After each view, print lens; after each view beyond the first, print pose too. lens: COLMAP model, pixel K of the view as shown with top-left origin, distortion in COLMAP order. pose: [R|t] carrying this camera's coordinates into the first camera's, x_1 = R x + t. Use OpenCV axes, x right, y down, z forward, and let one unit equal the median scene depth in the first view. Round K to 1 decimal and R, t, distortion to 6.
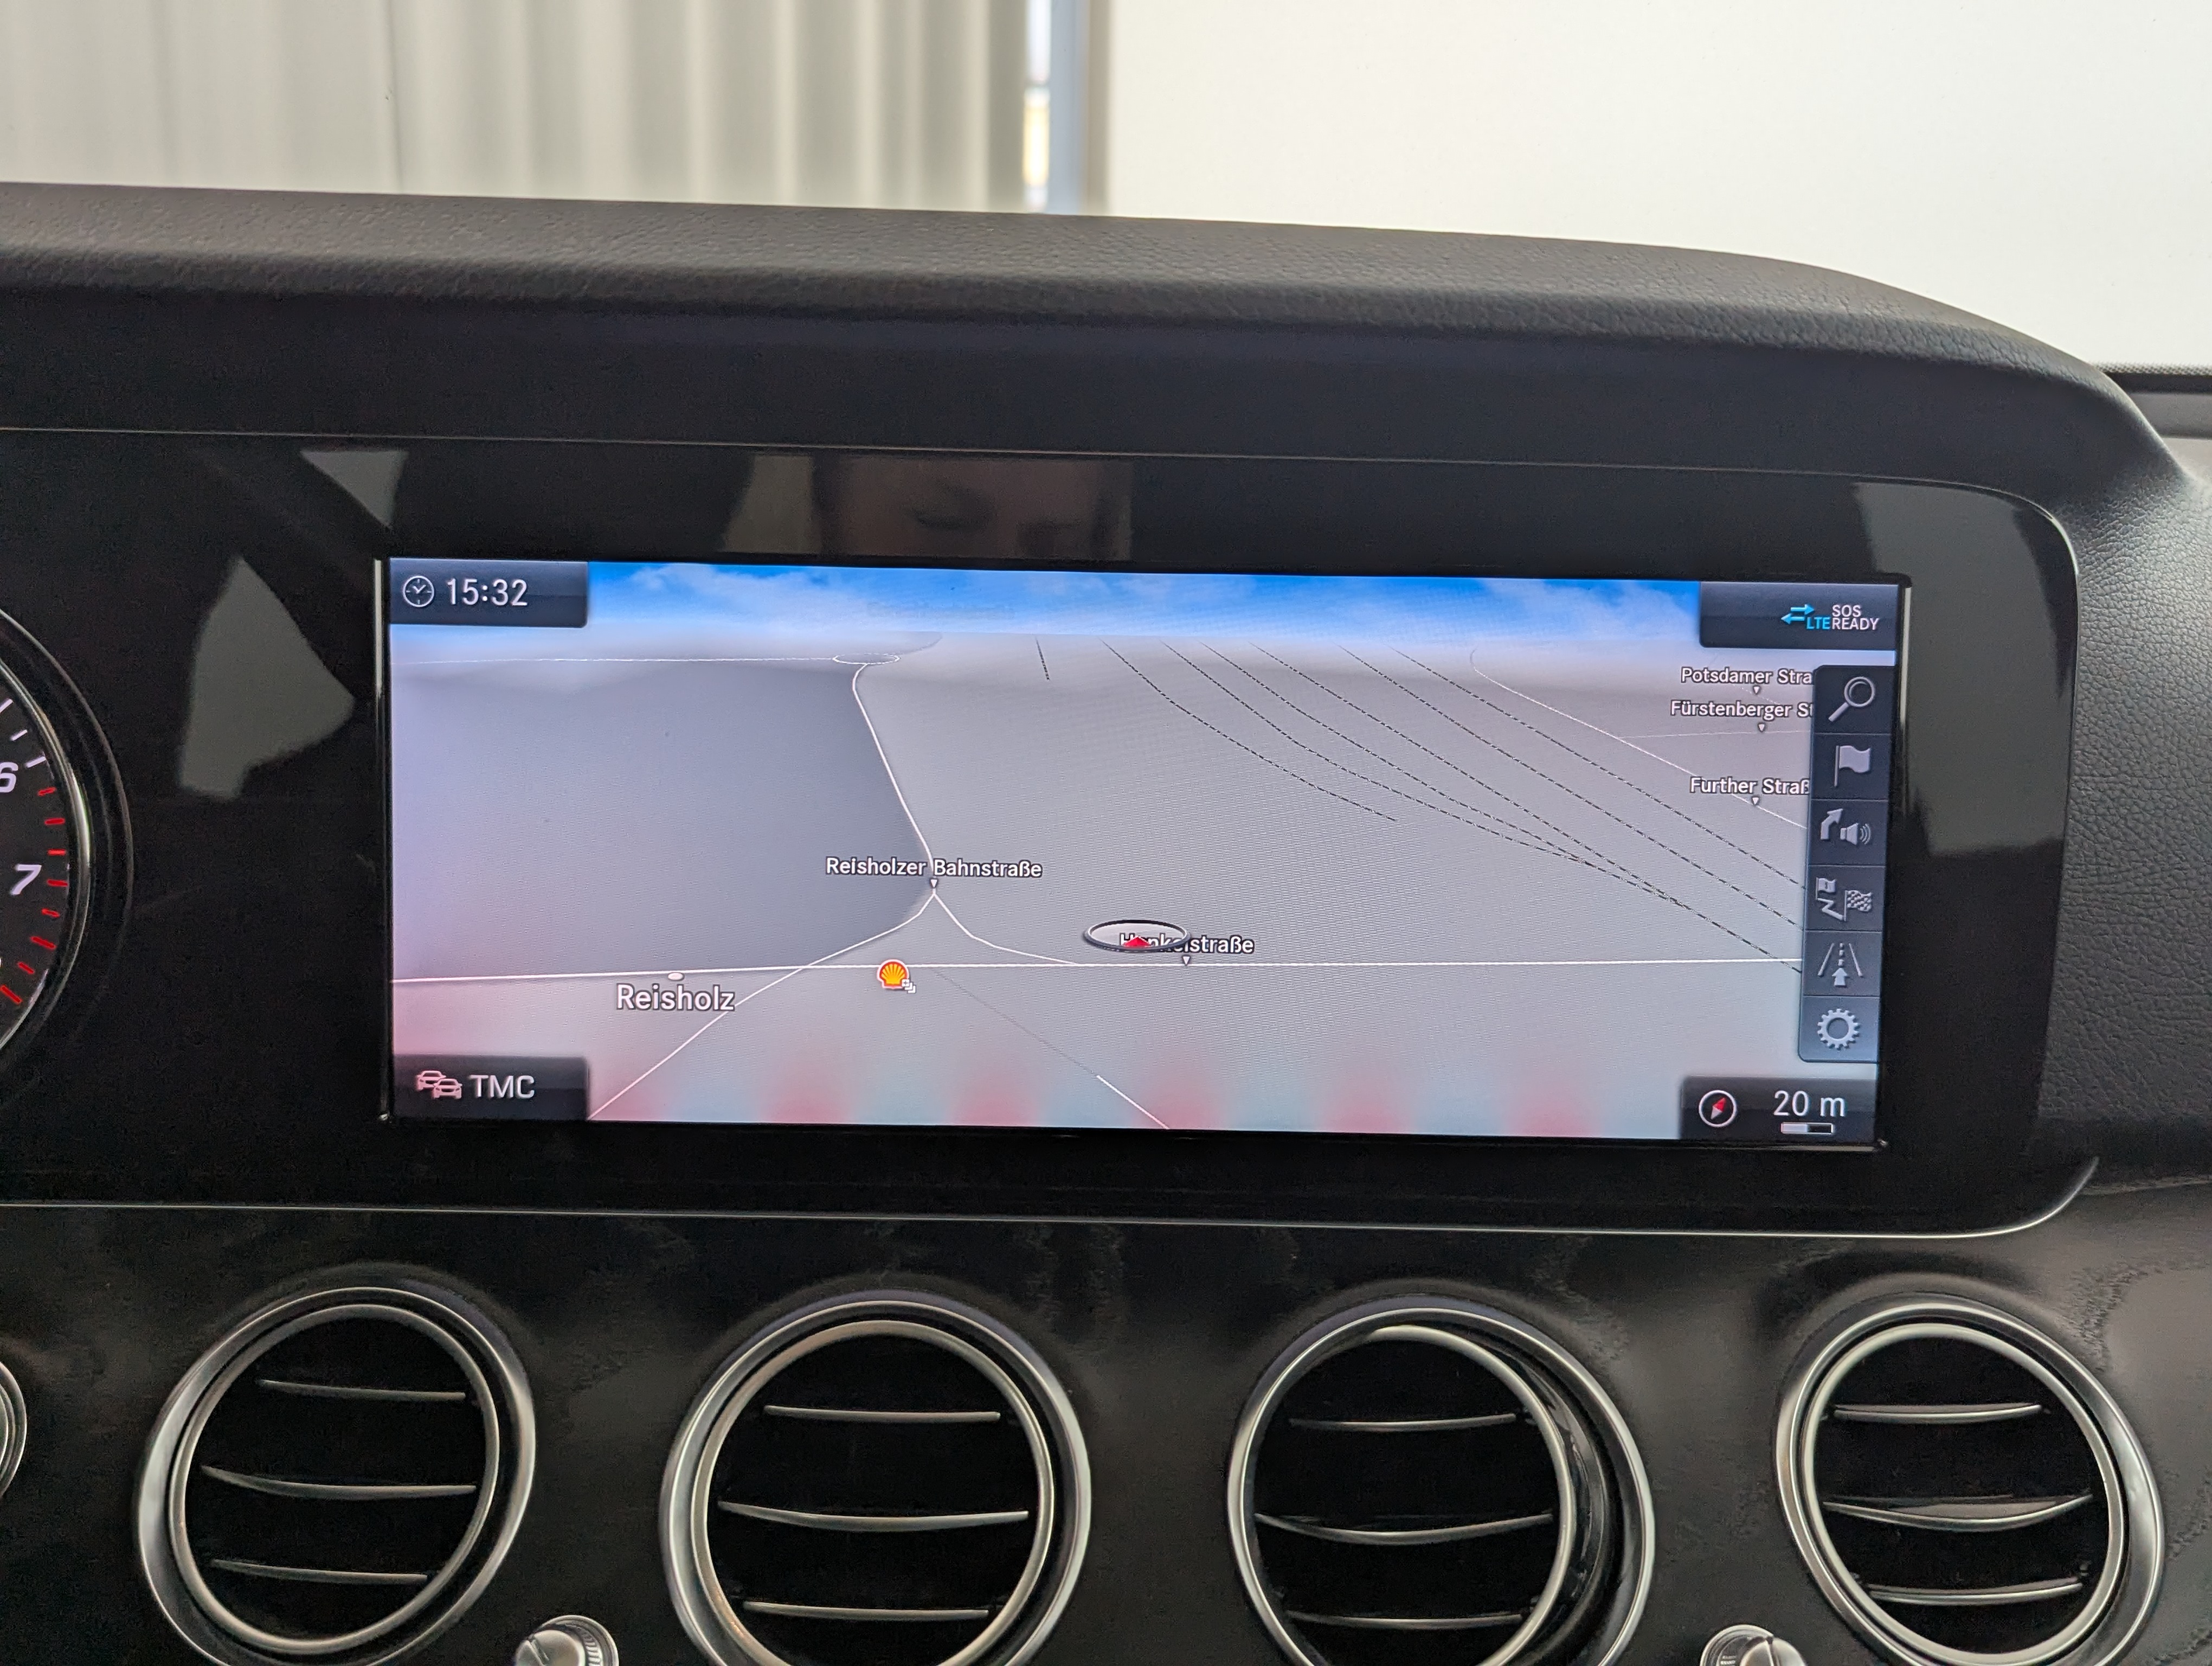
lens RADIAL K [[2055.4, 0, 1106.0], [0, 2055.4, 833.0], [0, 0, 1]] dist [0.010236, -0.002064]
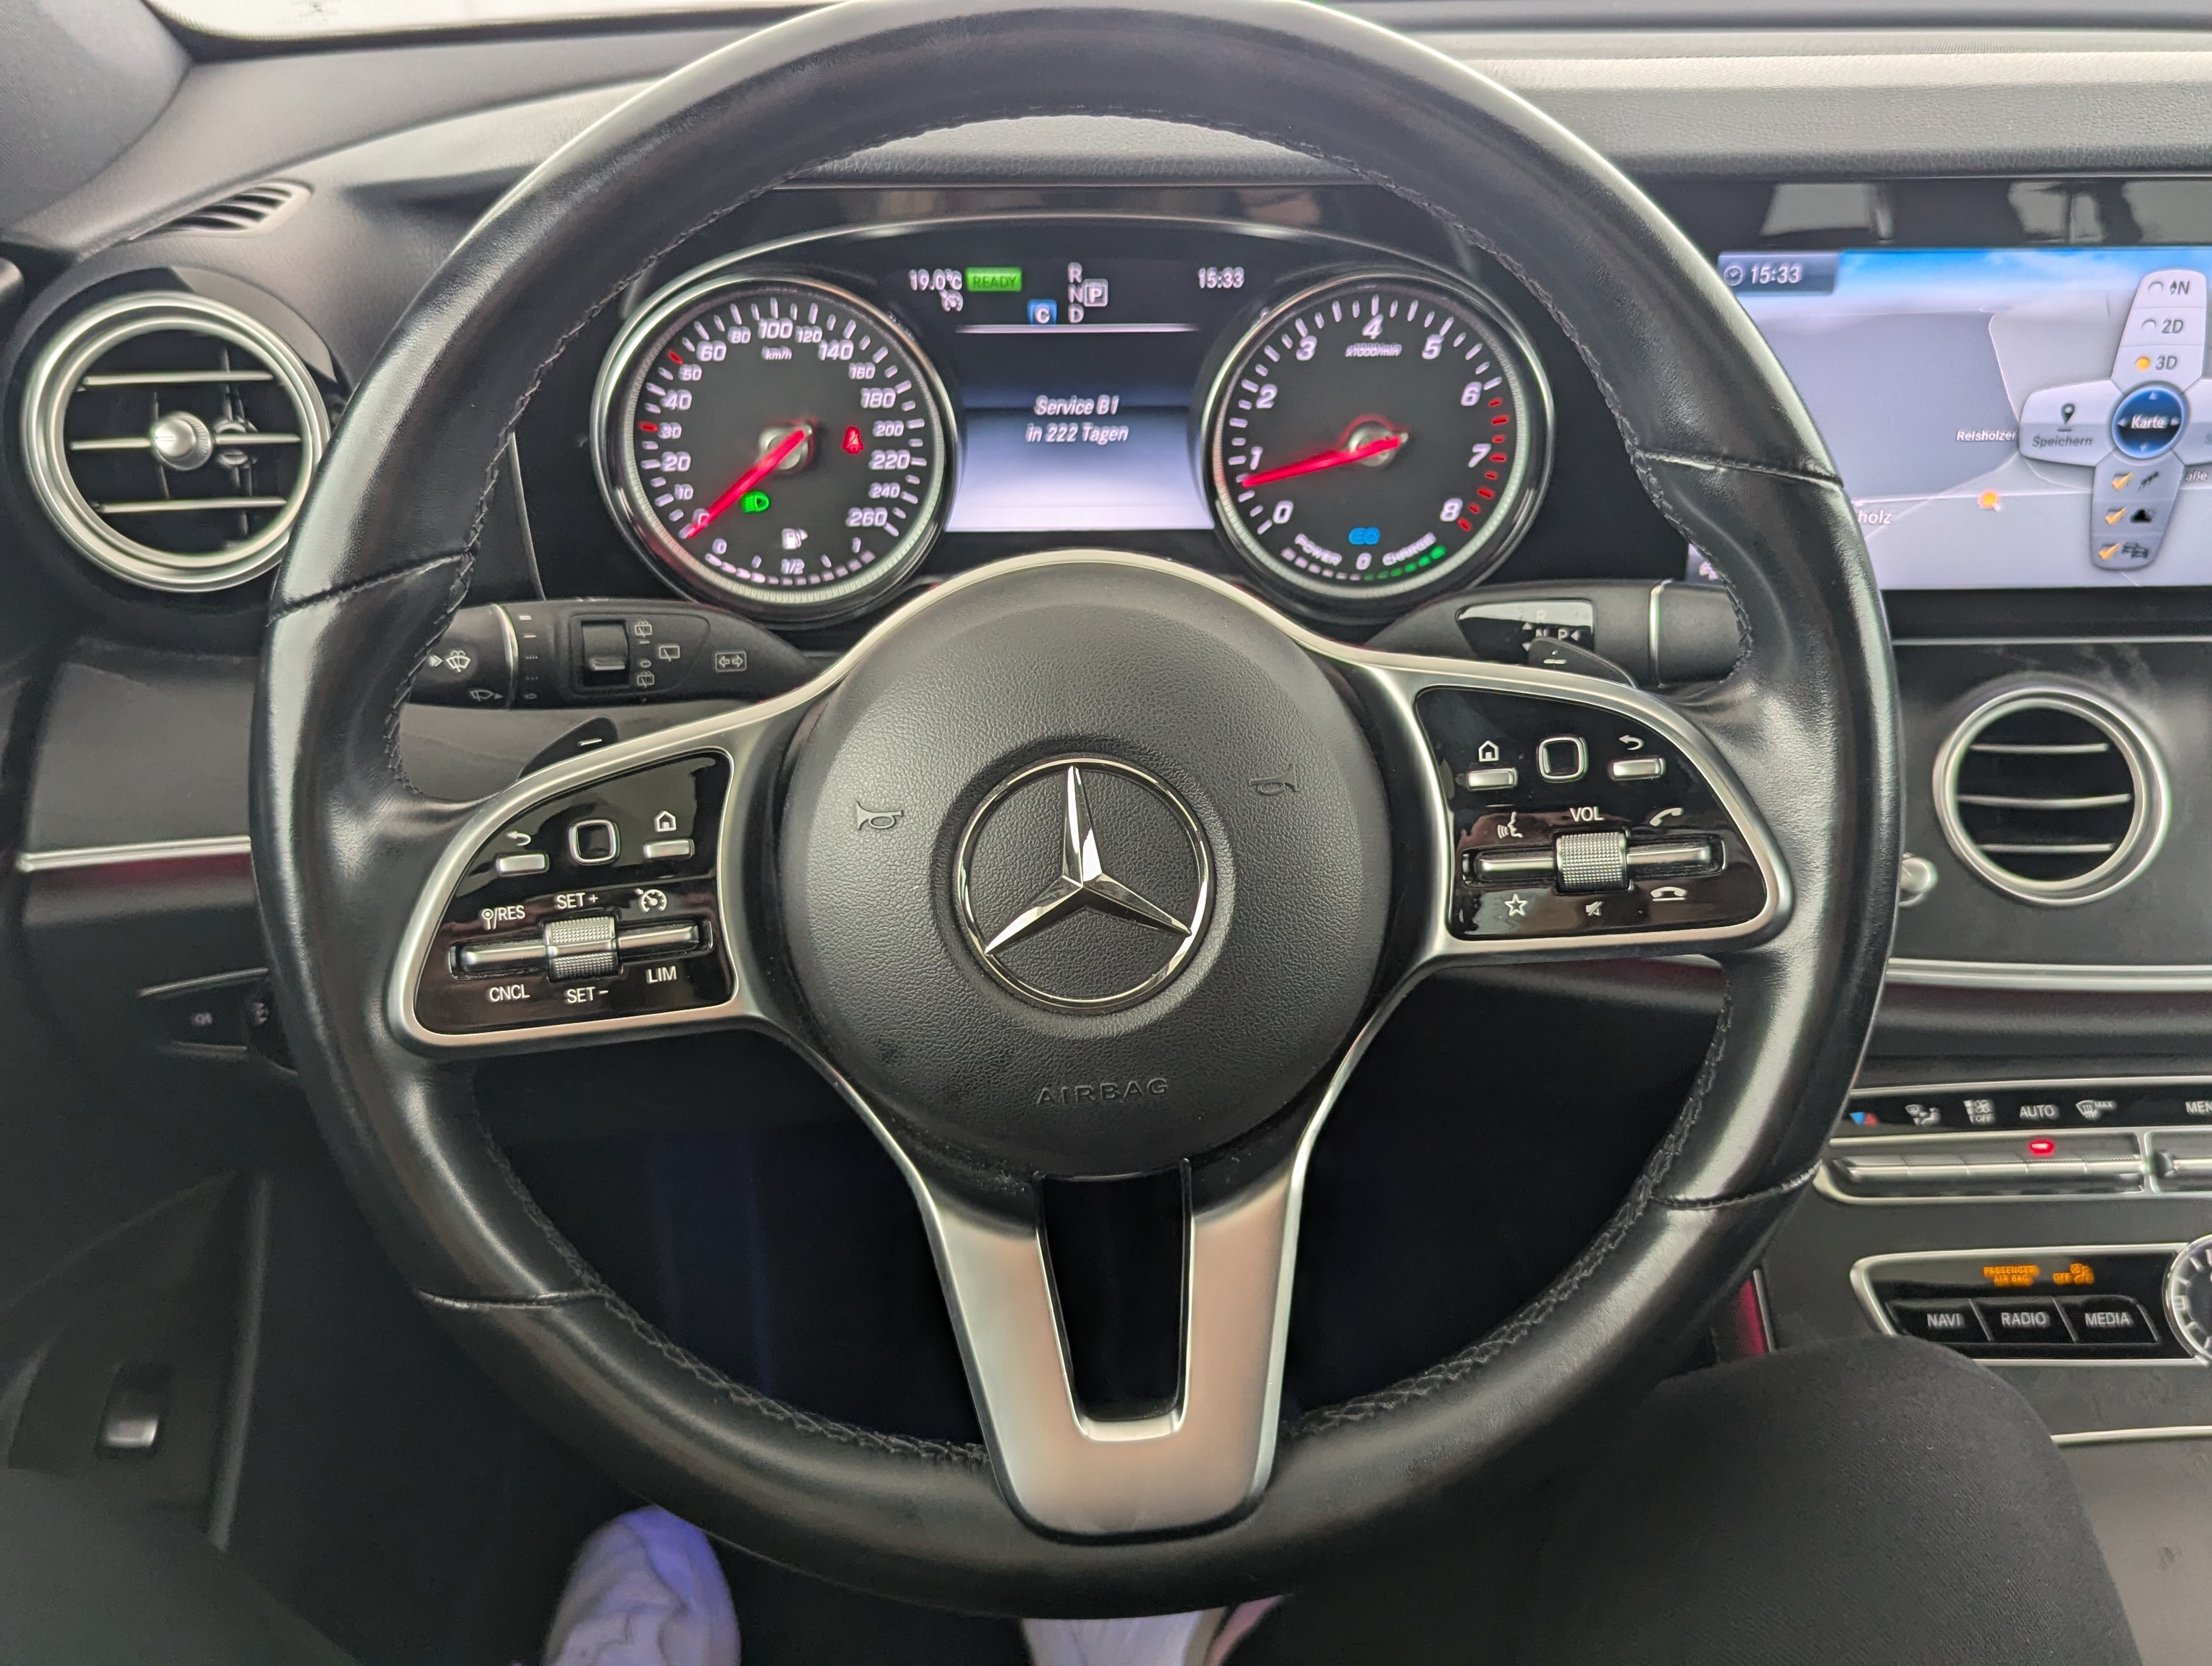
lens RADIAL K [[2006.7, 0, 1106.0], [0, 2006.7, 833.0], [0, 0, 1]] dist [0.067153, -0.081613]
pose [[0.999530, -0.028861, 0.010380, -0.865818], [0.024462, 0.954308, 0.297823, -0.184292], [-0.018501, -0.297429, 0.954565, -0.659927]]
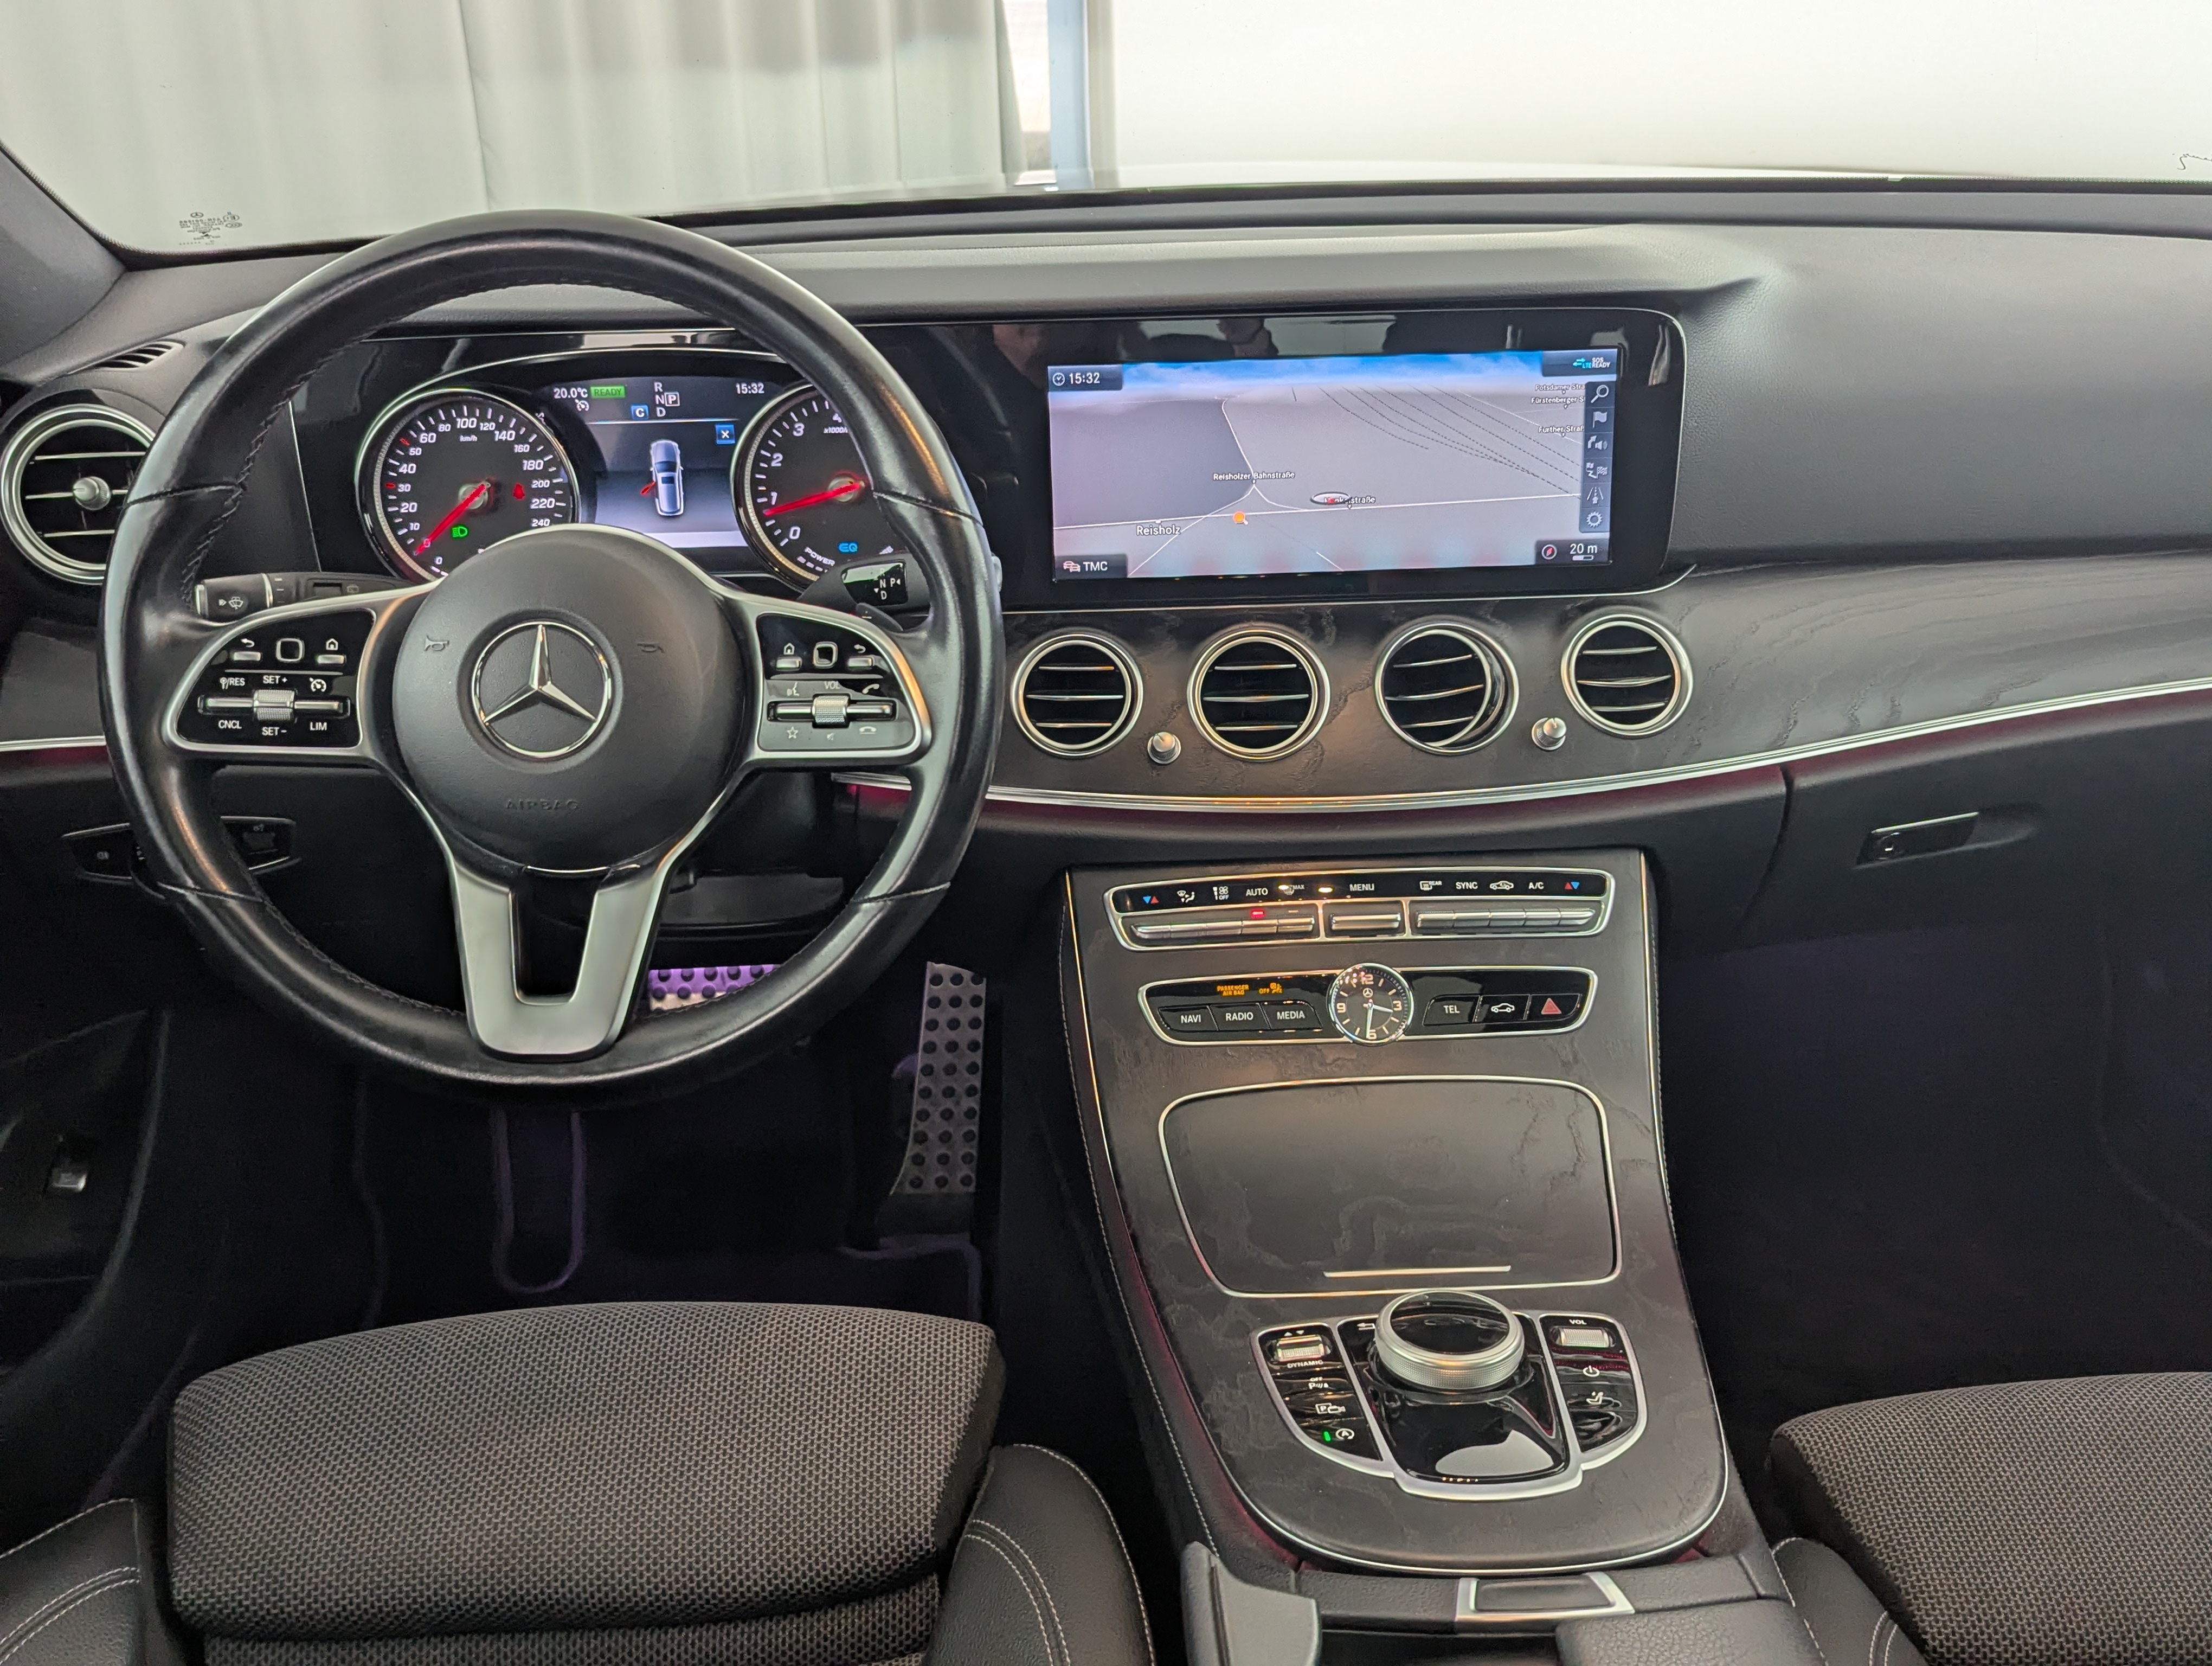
lens RADIAL K [[2006.7, 0, 1106.0], [0, 2006.7, 833.0], [0, 0, 1]] dist [0.067153, -0.081613]
pose [[0.998916, -0.046308, -0.004679, -0.288577], [0.046206, 0.974548, 0.219364, -0.113854], [-0.005599, -0.219343, 0.975632, -1.664306]]
